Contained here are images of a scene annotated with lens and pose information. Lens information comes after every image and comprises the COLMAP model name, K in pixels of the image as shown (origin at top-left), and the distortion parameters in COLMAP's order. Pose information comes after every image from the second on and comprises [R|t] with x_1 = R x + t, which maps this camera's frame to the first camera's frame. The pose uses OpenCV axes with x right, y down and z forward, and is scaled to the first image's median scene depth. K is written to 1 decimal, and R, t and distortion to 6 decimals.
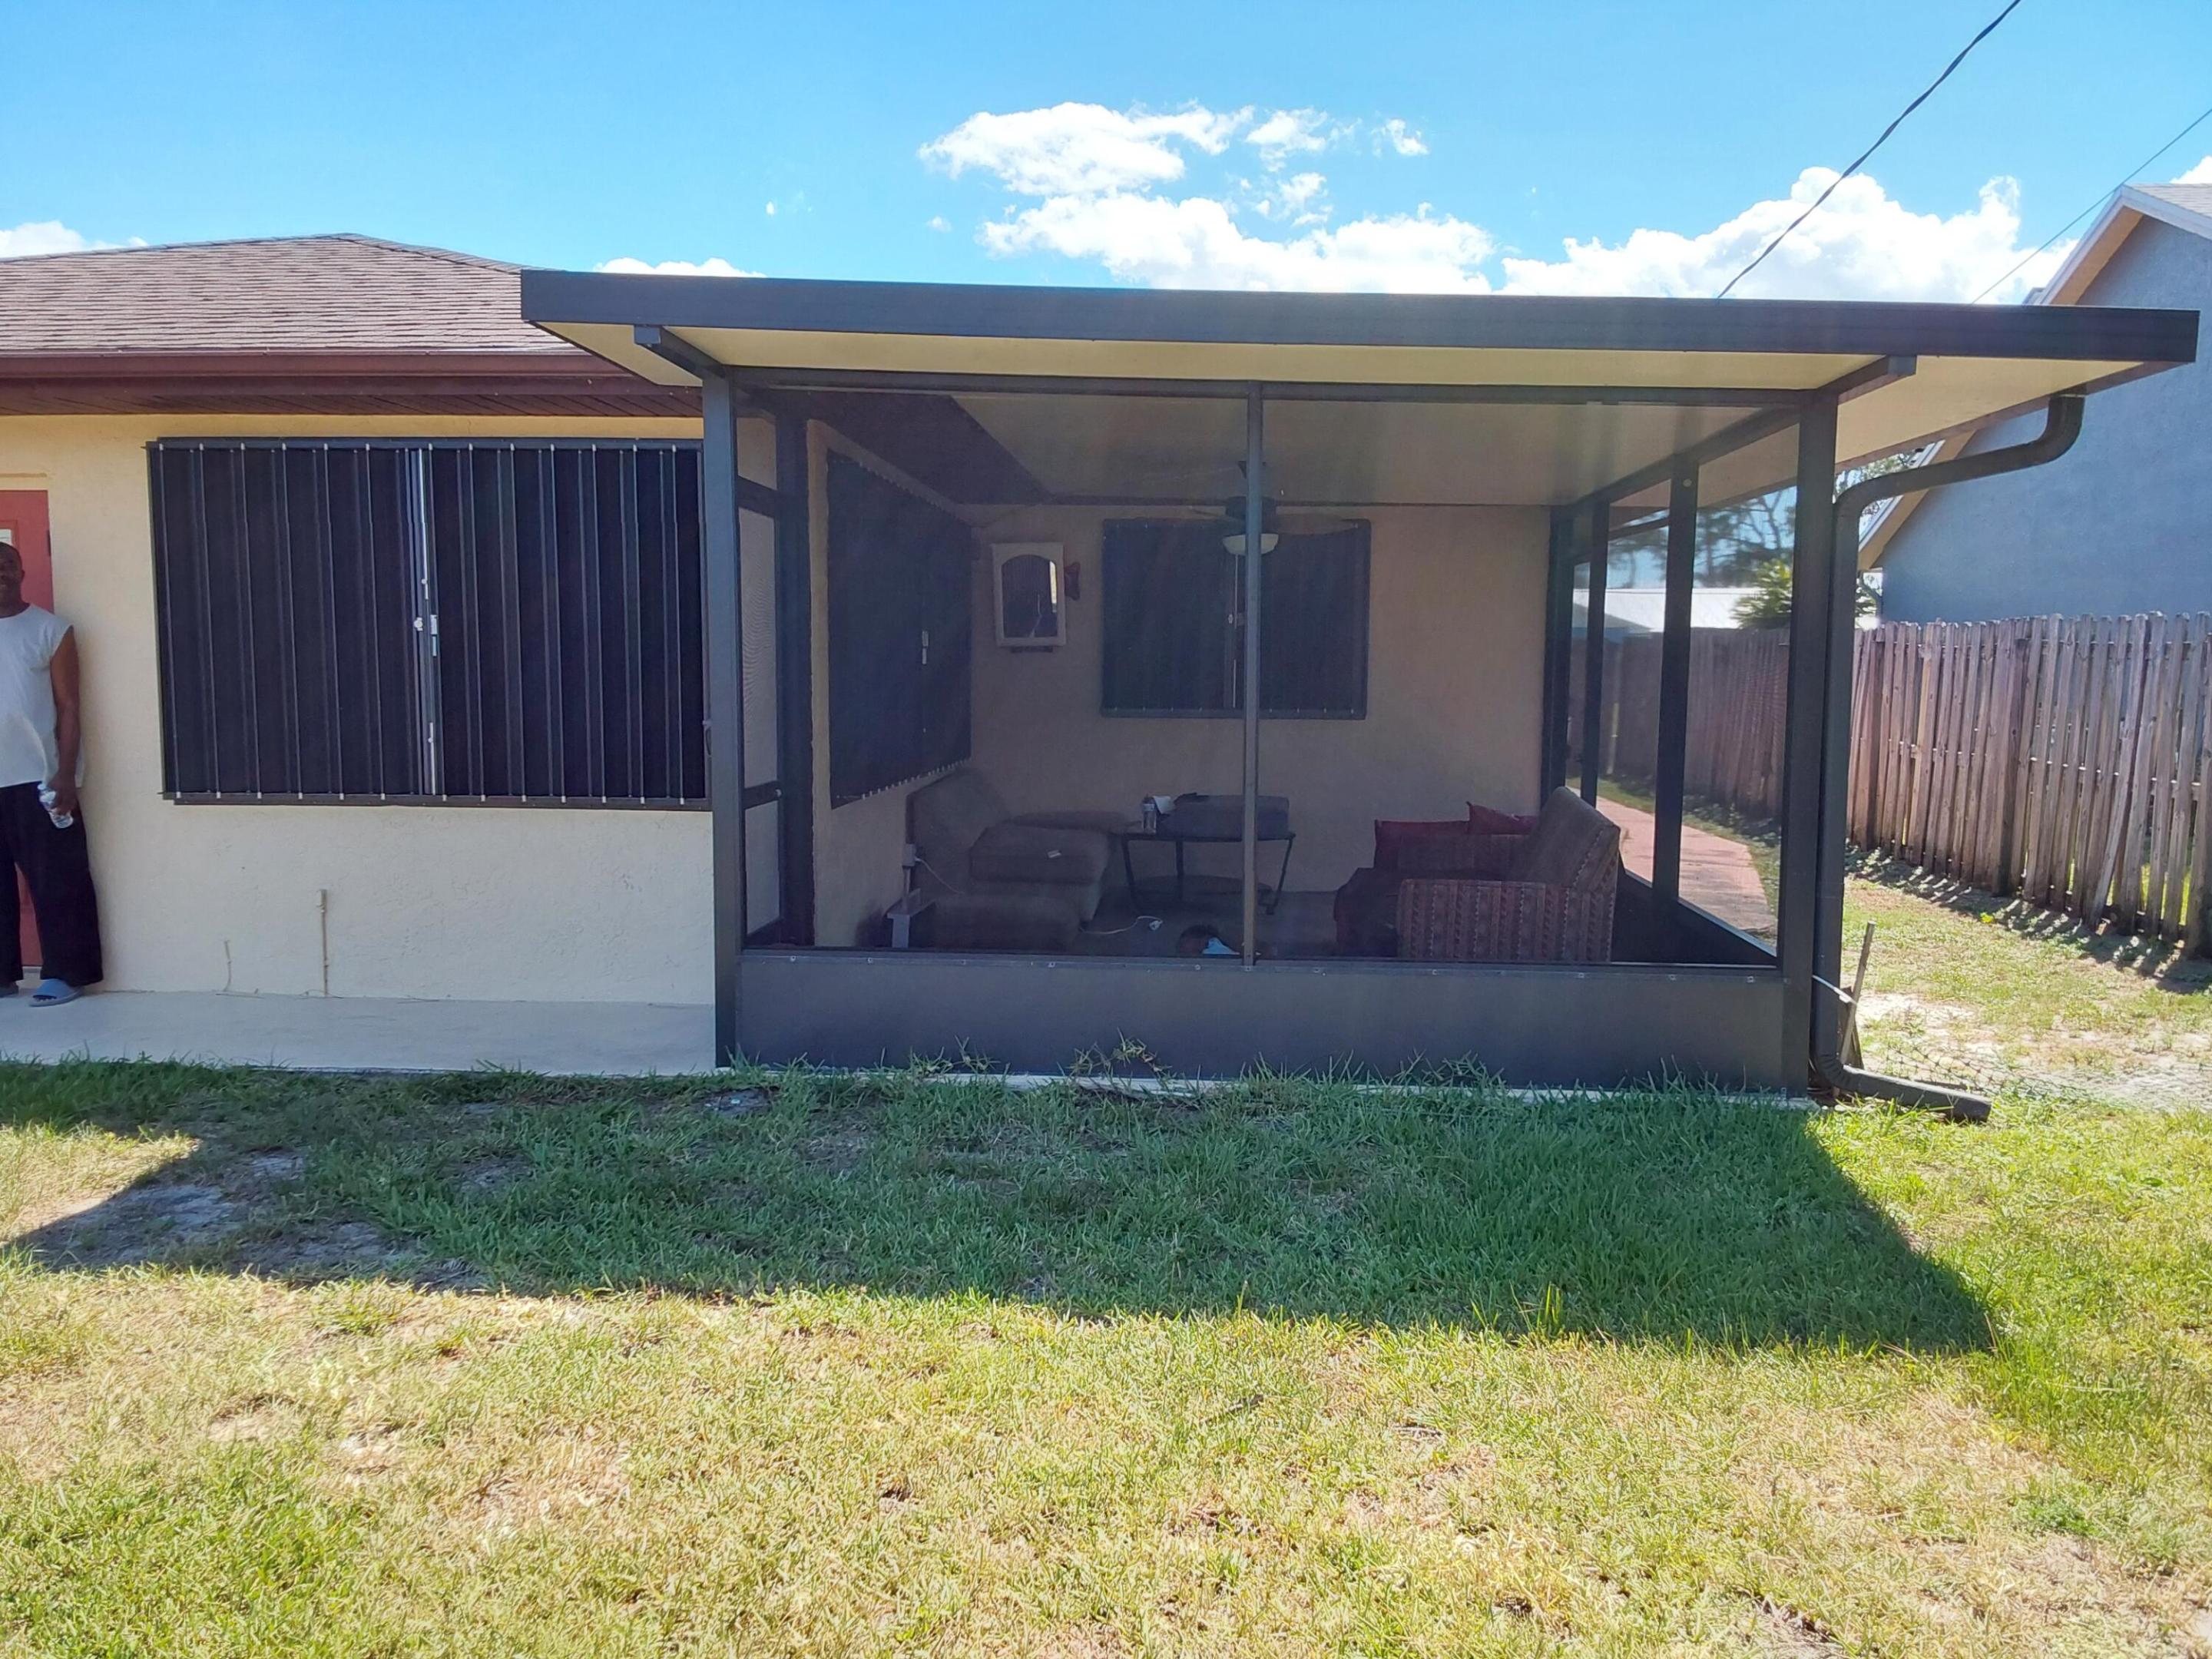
lens RADIAL K [[1799.0, 0, 1098.8], [0, 1799.0, 841.2], [0, 0, 1]] dist [0.074176, -0.110266]
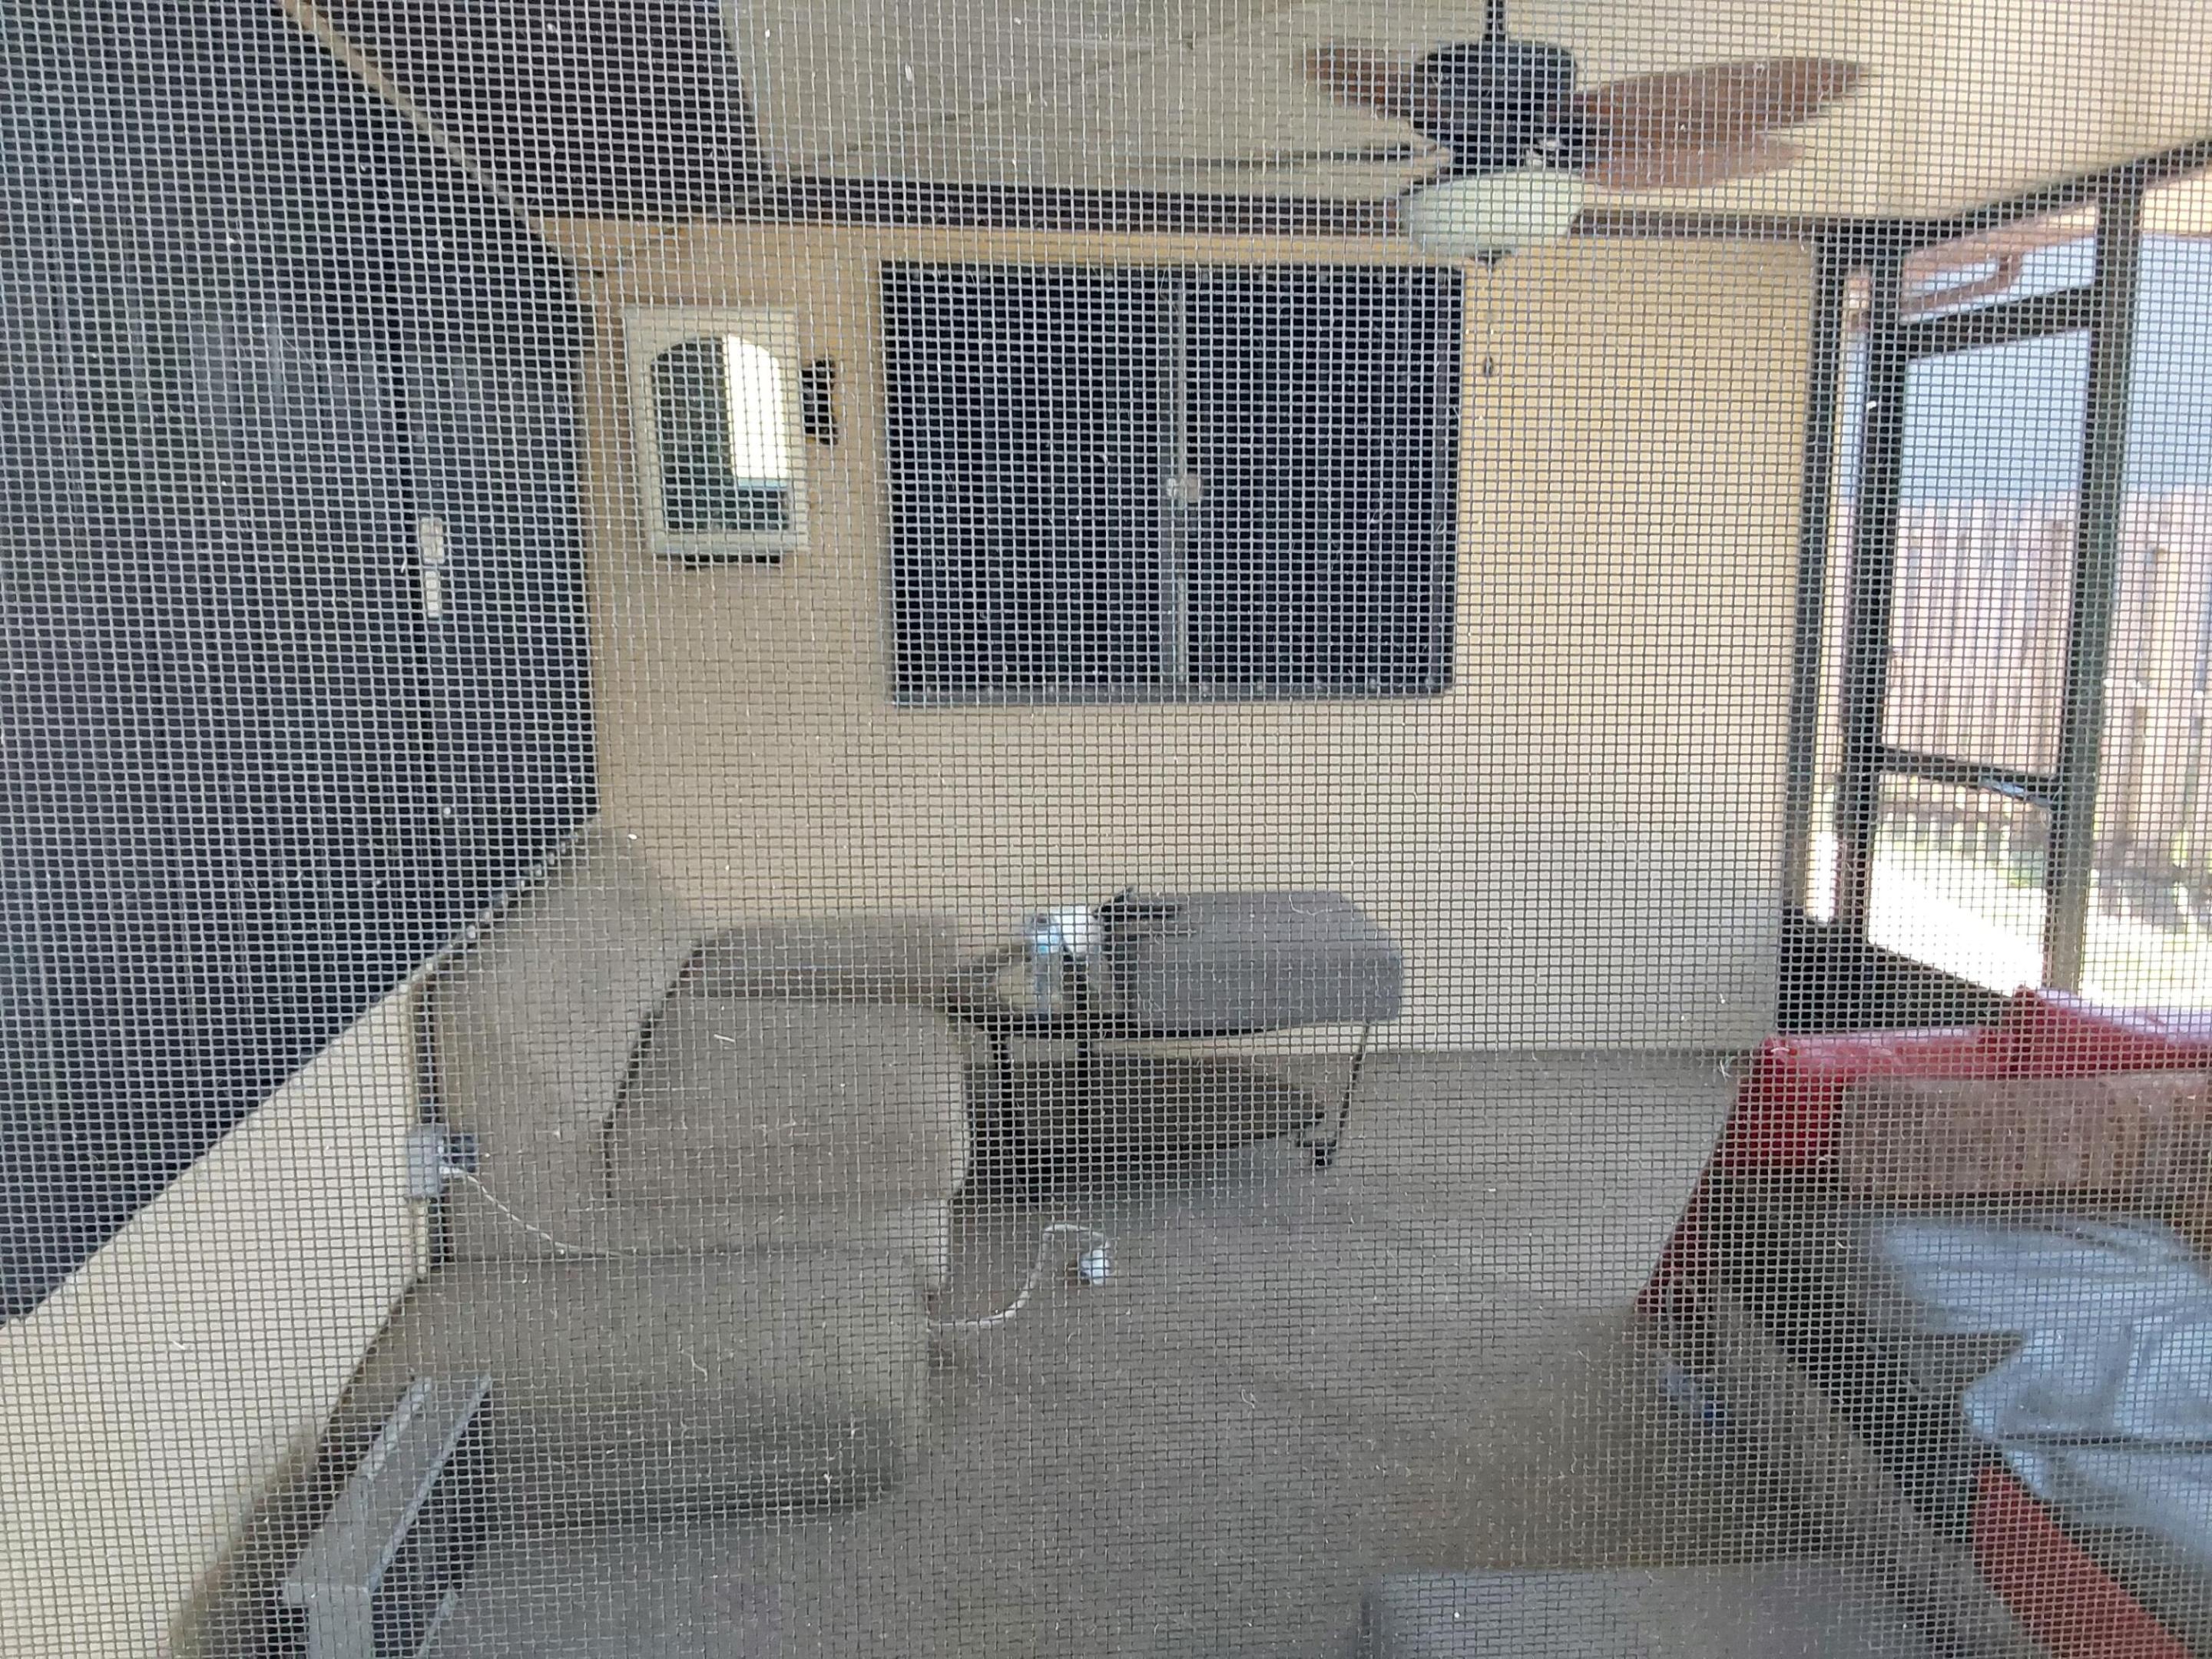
lens RADIAL K [[1799.0, 0, 1098.8], [0, 1799.0, 841.2], [0, 0, 1]] dist [0.074176, -0.110266]
pose [[0.981206, -0.041160, 0.188522, -0.034225], [0.029320, 0.997443, 0.065172, -0.062637], [-0.190723, -0.058420, 0.979904, 0.535356]]
